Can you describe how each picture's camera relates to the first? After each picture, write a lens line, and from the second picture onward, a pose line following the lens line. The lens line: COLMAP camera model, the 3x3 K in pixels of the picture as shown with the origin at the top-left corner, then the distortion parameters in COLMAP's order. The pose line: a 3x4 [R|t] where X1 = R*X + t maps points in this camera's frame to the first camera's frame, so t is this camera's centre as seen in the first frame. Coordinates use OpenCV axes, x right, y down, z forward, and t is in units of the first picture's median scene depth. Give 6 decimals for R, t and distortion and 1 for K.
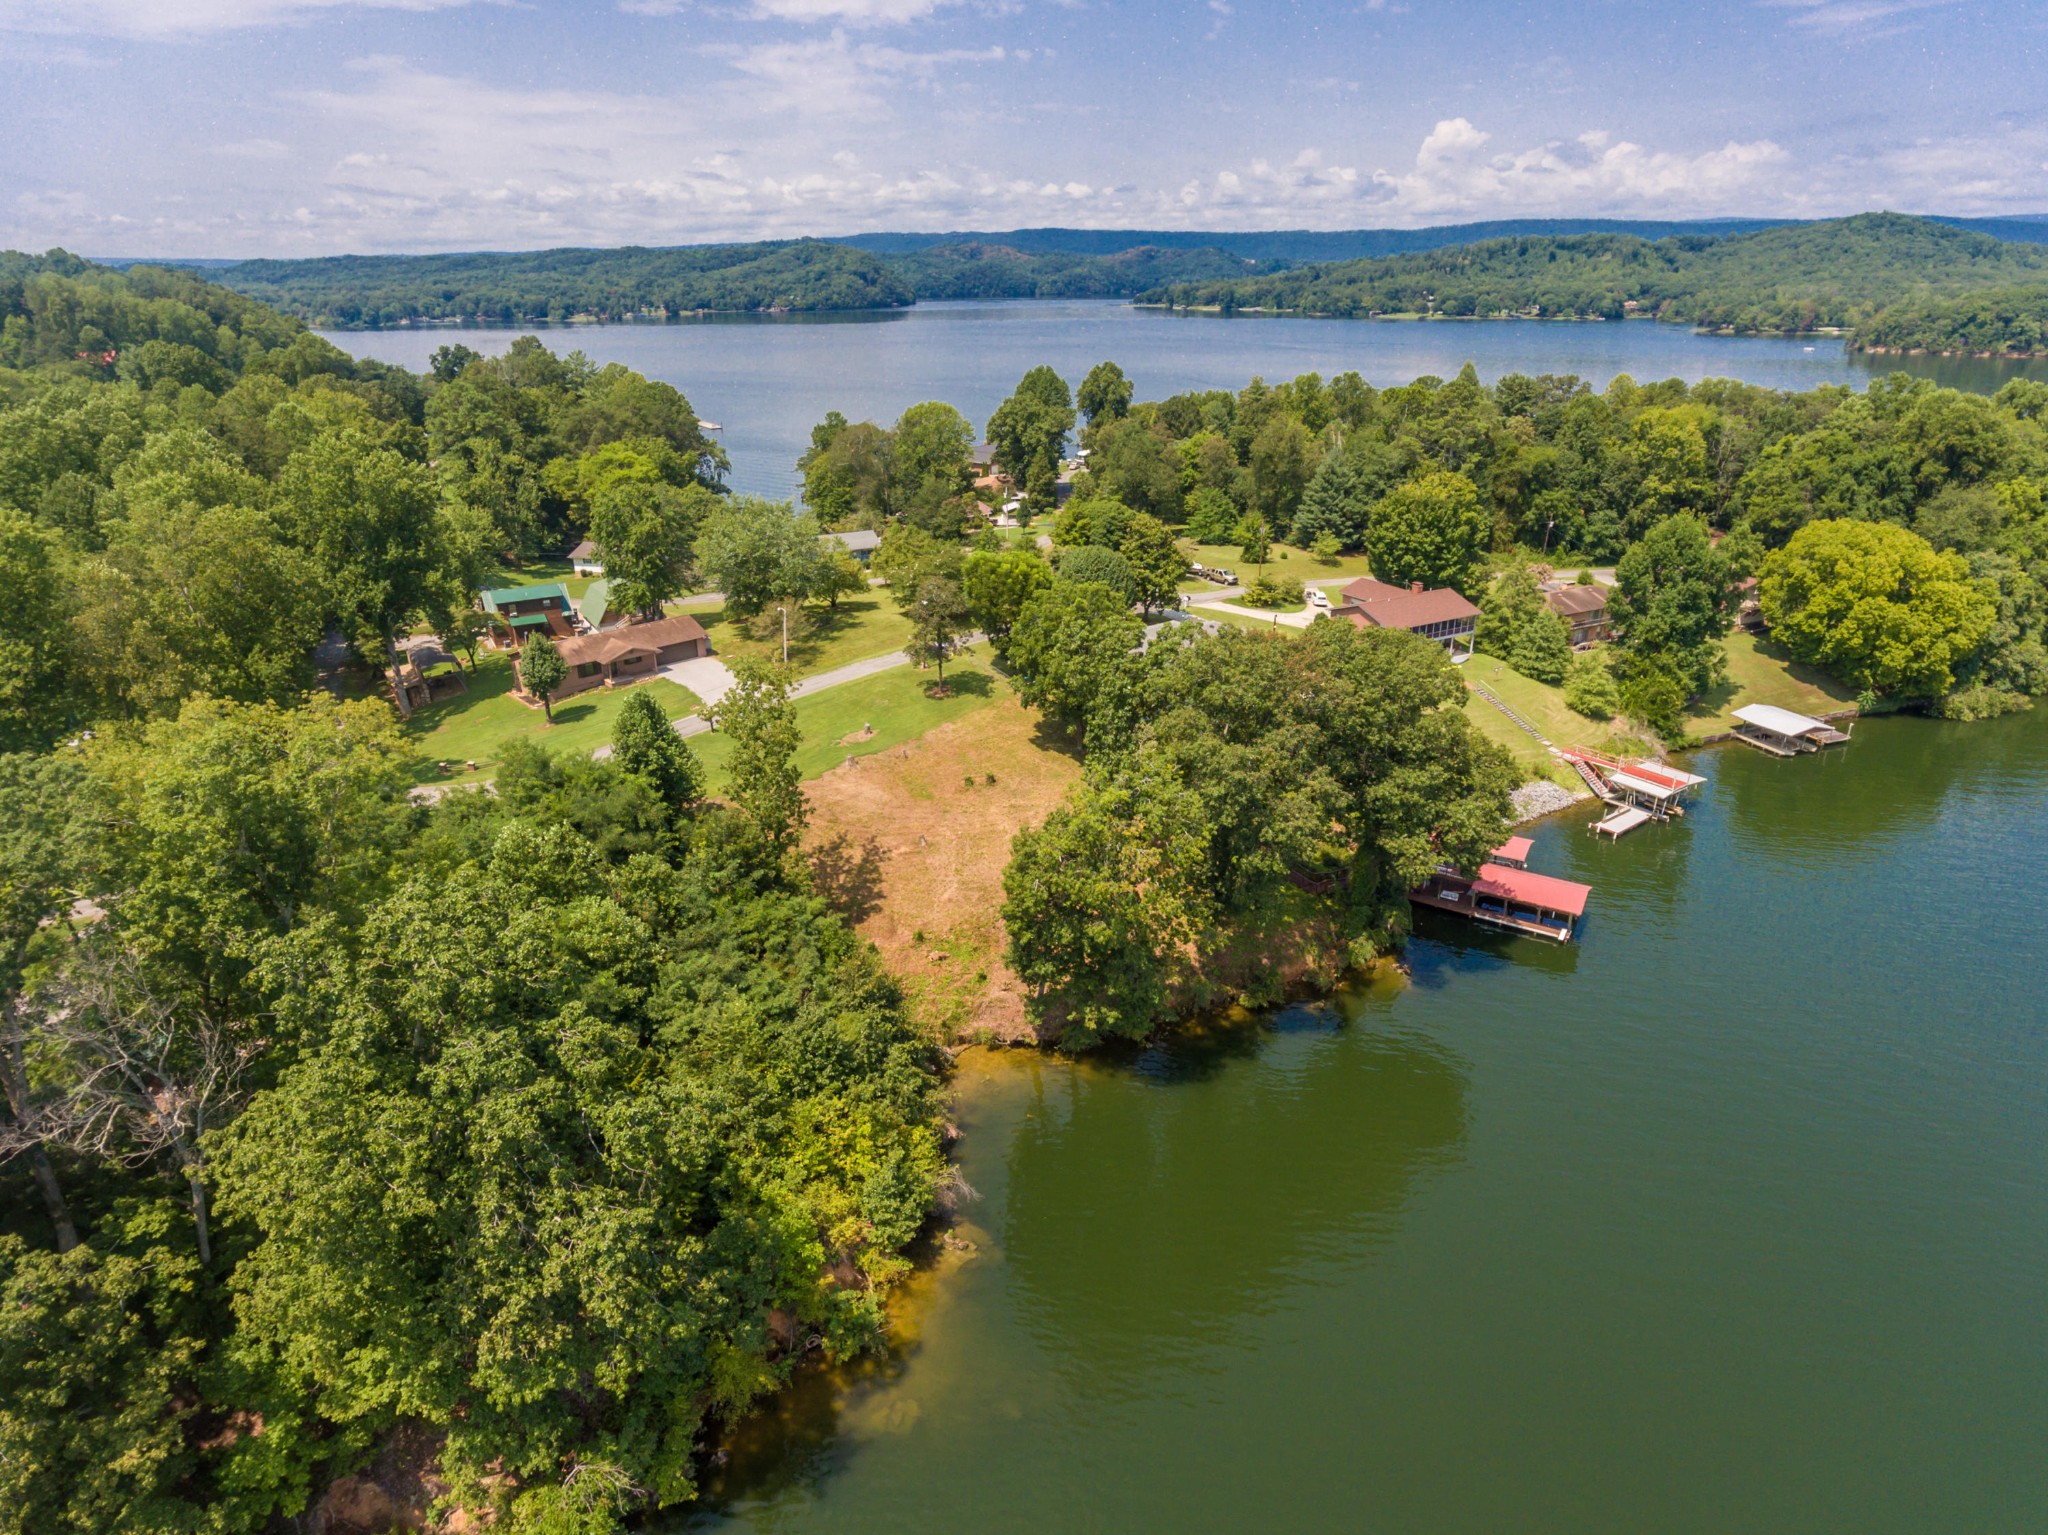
lens RADIAL K [[1195.9, 0, 1034.3], [0, 1195.9, 745.3], [0, 0, 1]] dist [-0.004238, 0.002873]
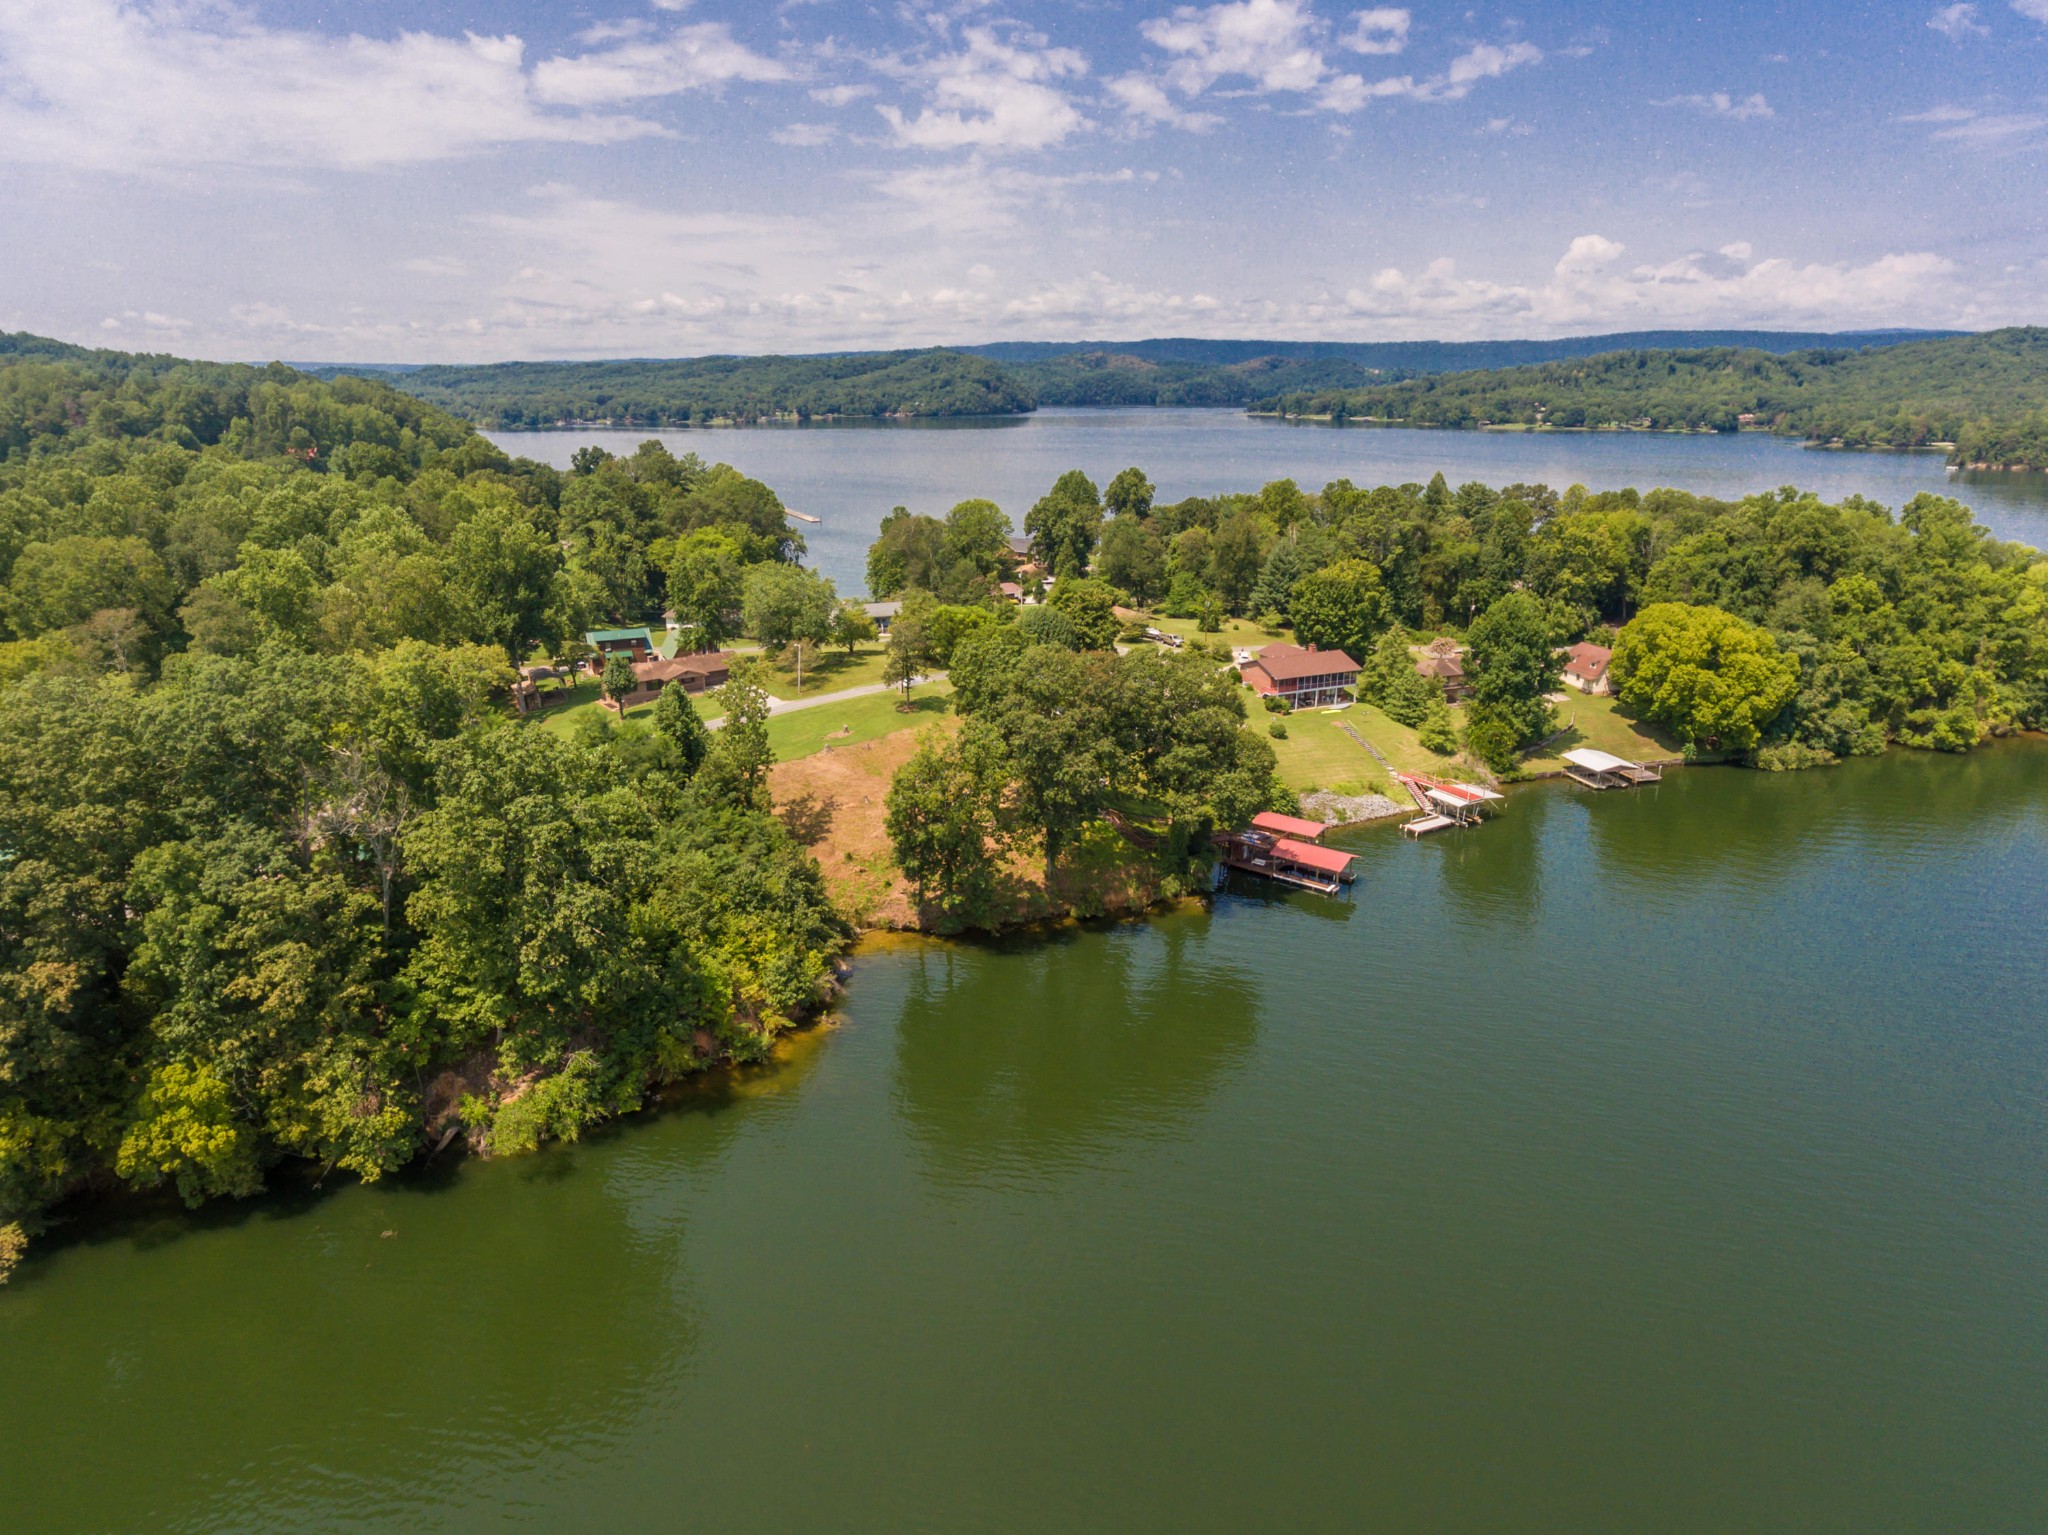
lens RADIAL K [[1195.9, 0, 1034.3], [0, 1195.9, 745.3], [0, 0, 1]] dist [-0.004238, 0.002873]
pose [[0.995331, 0.033496, -0.090527, 0.139815], [-0.040692, 0.996056, -0.078851, 0.072850], [0.087529, 0.082167, 0.992767, -0.233536]]
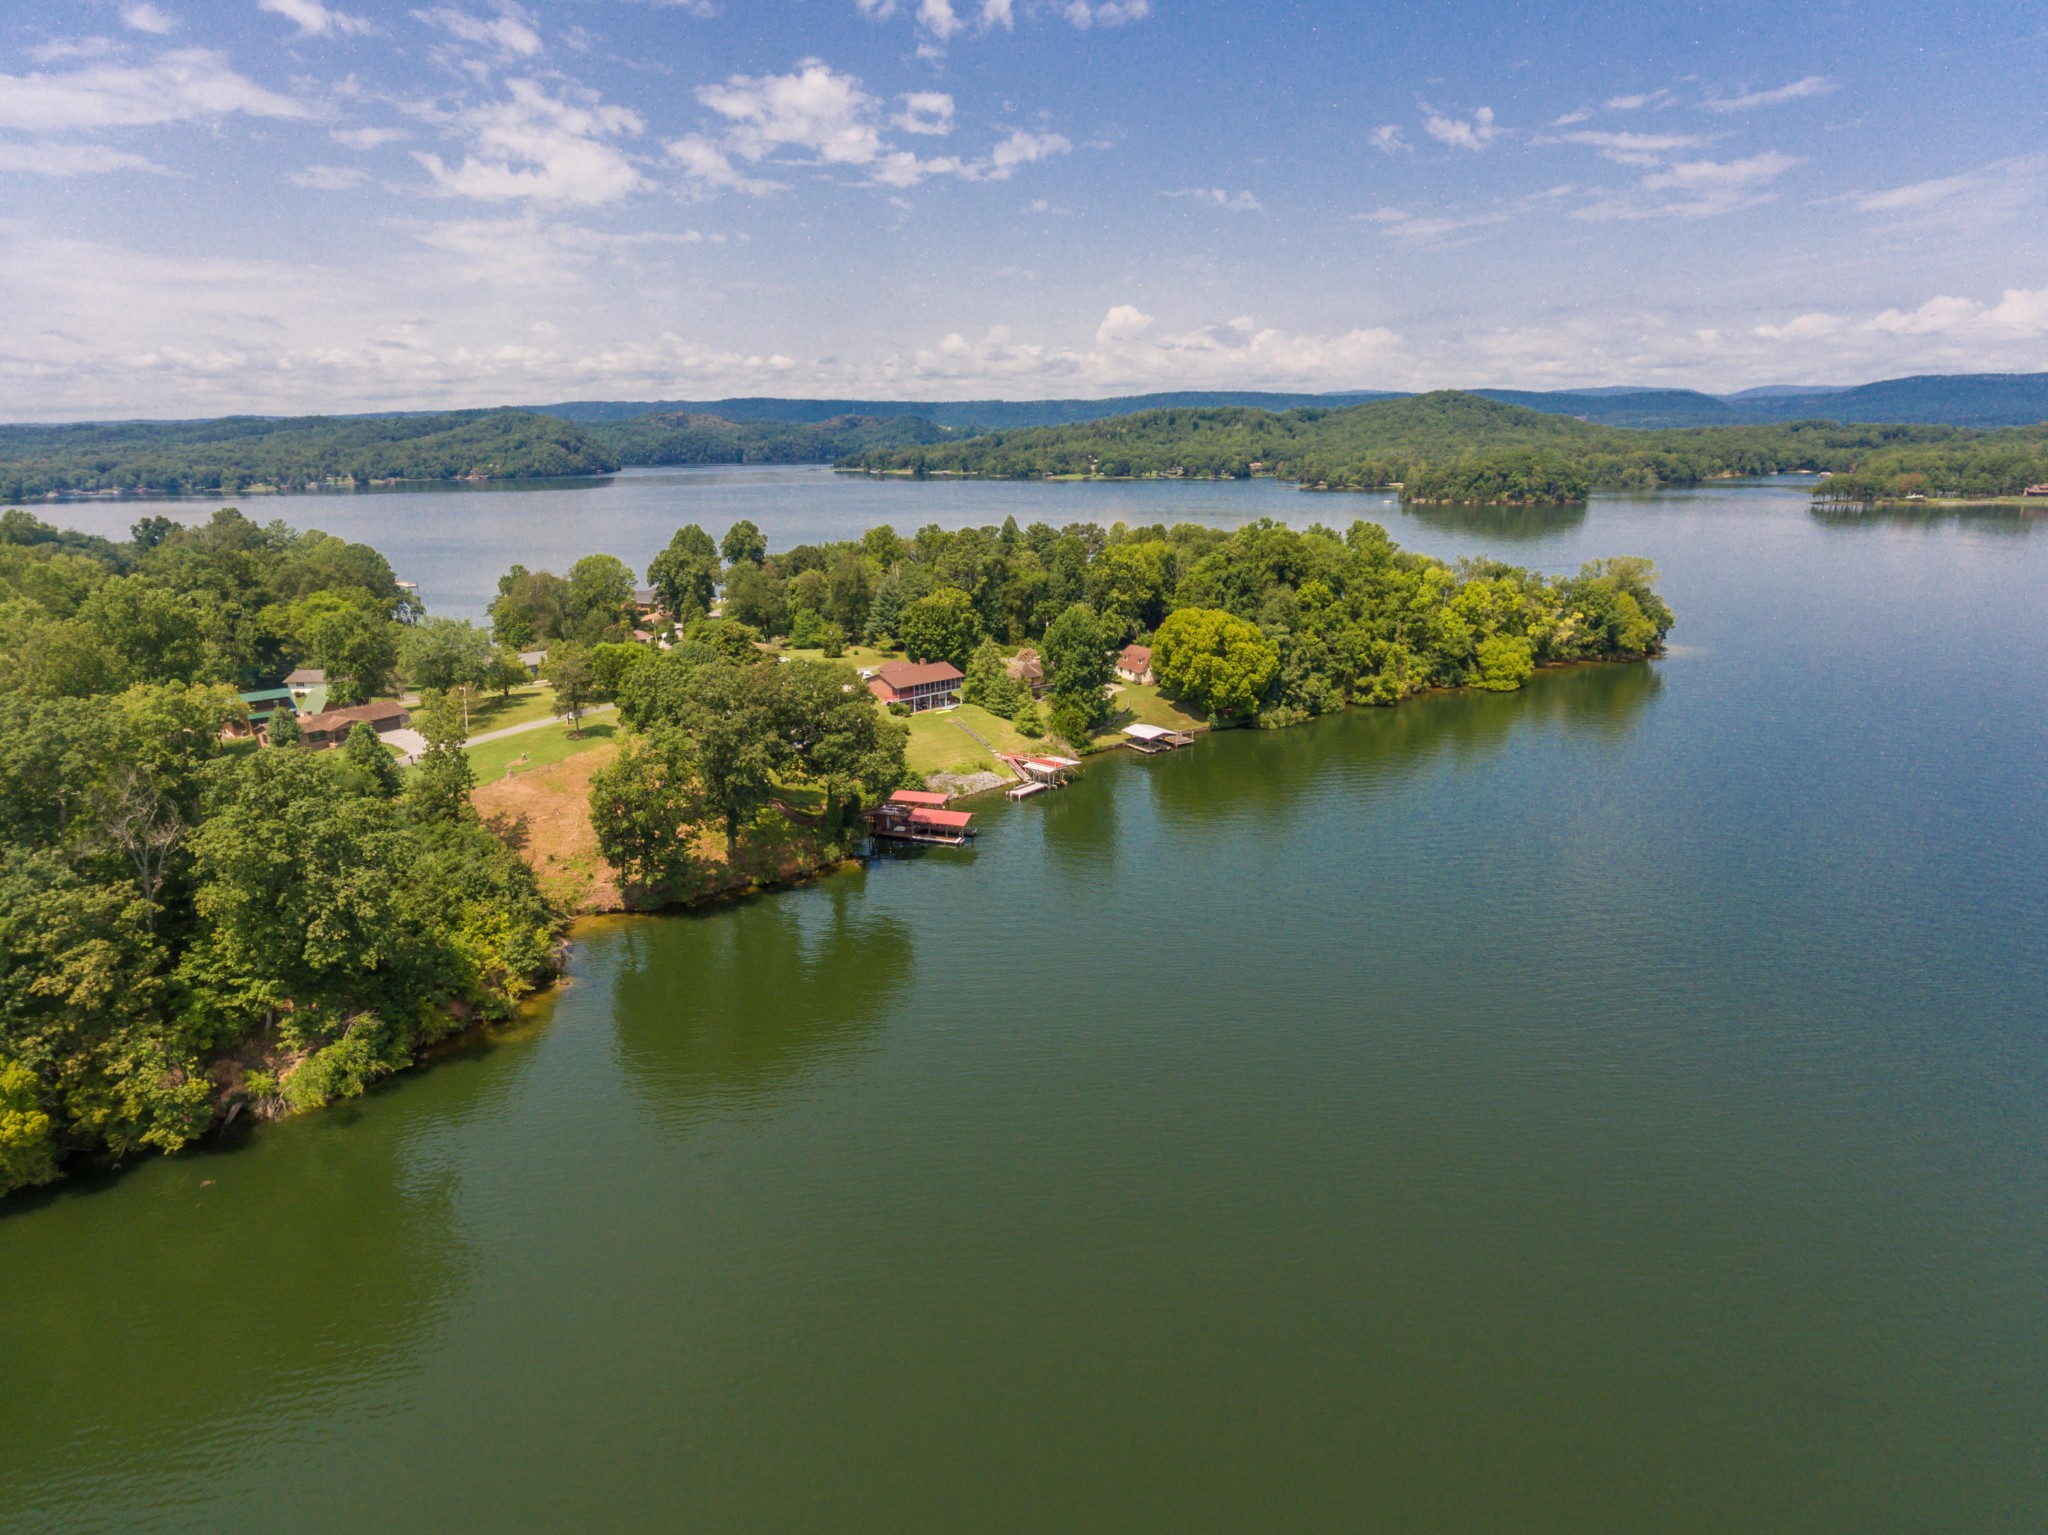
lens RADIAL K [[1163.3, 0, 1016.4], [0, 1163.3, 749.7], [0, 0, 1]] dist [-0.005713, 0.002253]
pose [[0.974611, -0.061060, 0.215419, 0.107521], [0.085515, 0.990673, -0.106087, 0.131667], [-0.206932, 0.121815, 0.970742, -0.394561]]
